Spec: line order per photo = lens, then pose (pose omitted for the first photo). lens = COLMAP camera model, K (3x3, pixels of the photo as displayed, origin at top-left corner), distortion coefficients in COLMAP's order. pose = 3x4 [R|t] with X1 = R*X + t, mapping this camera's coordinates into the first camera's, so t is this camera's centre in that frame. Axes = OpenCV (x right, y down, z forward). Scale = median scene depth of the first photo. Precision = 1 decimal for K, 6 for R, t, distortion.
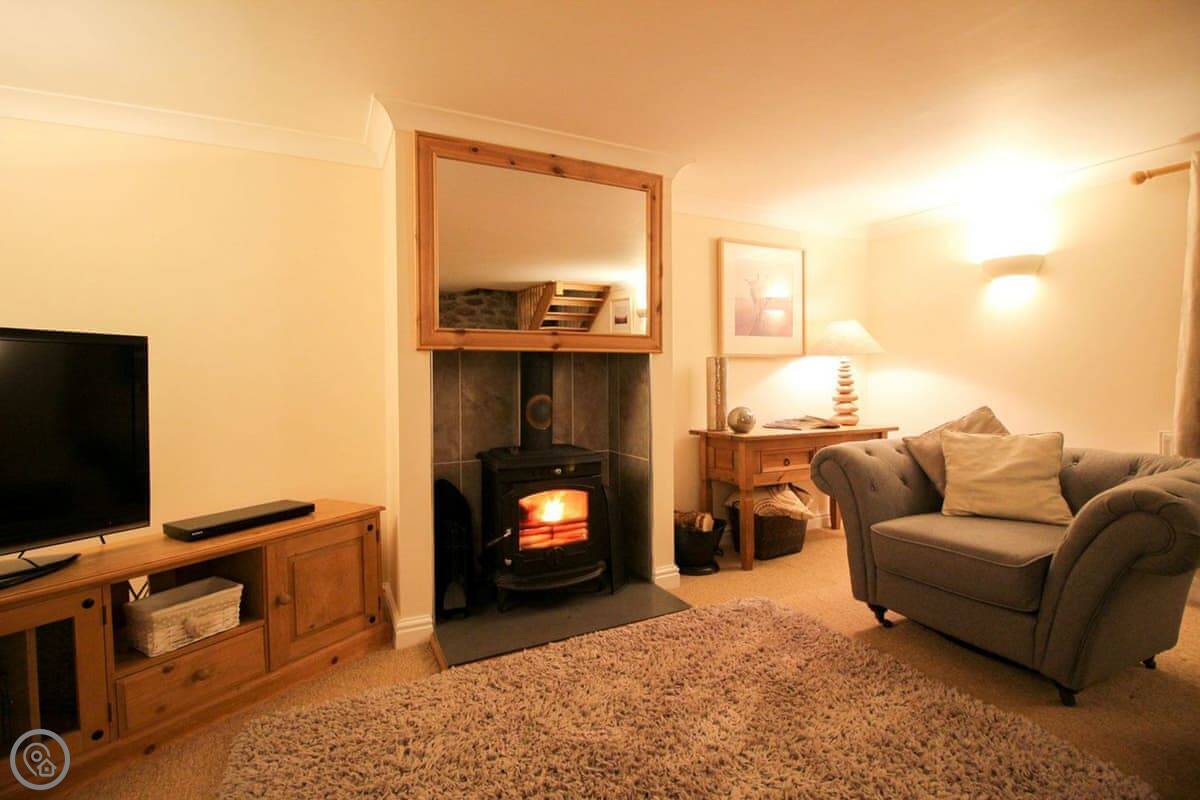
lens RADIAL K [[556.5, 0, 600.0], [0, 556.5, 382.8], [0, 0, 1]] dist [0.002339, -0.014244]
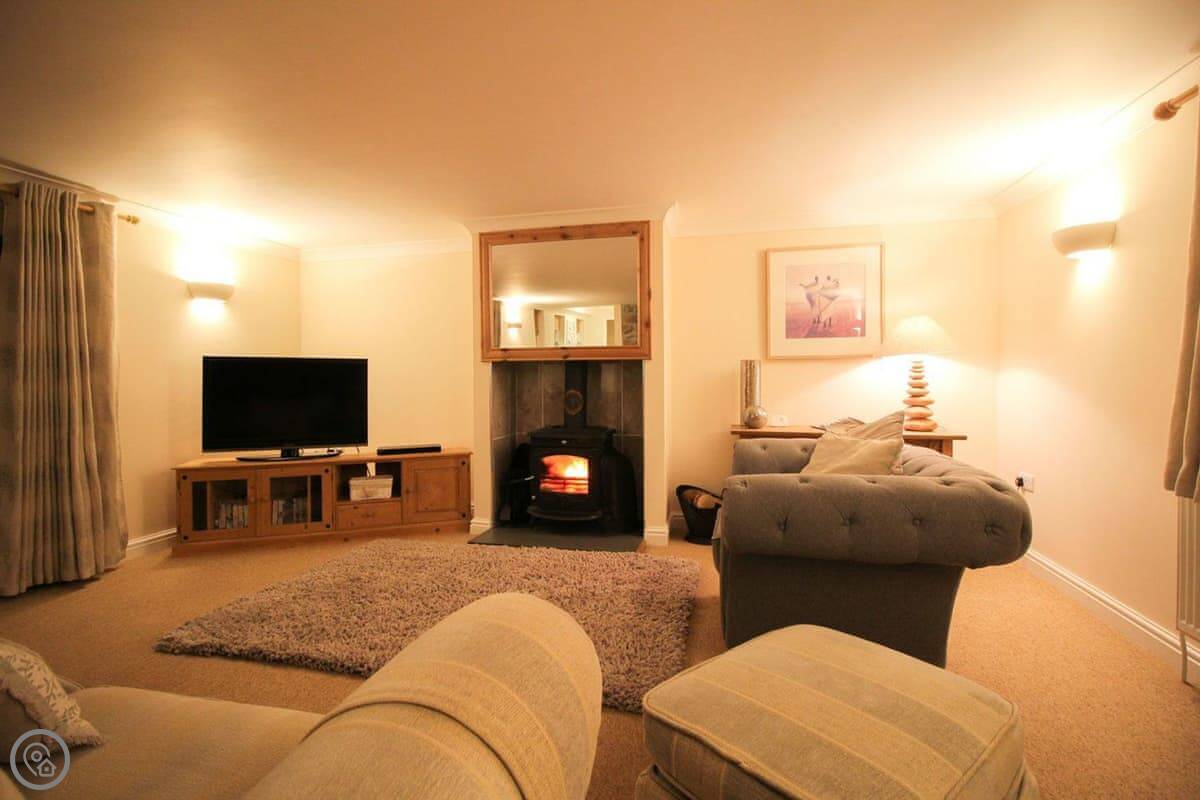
lens RADIAL K [[556.5, 0, 600.0], [0, 556.5, 382.8], [0, 0, 1]] dist [0.002339, -0.014244]
pose [[0.760721, 0.011518, -0.648977, 0.951498], [-0.007073, 0.999930, 0.009456, -0.011720], [0.649041, -0.002603, 0.760749, -0.052278]]
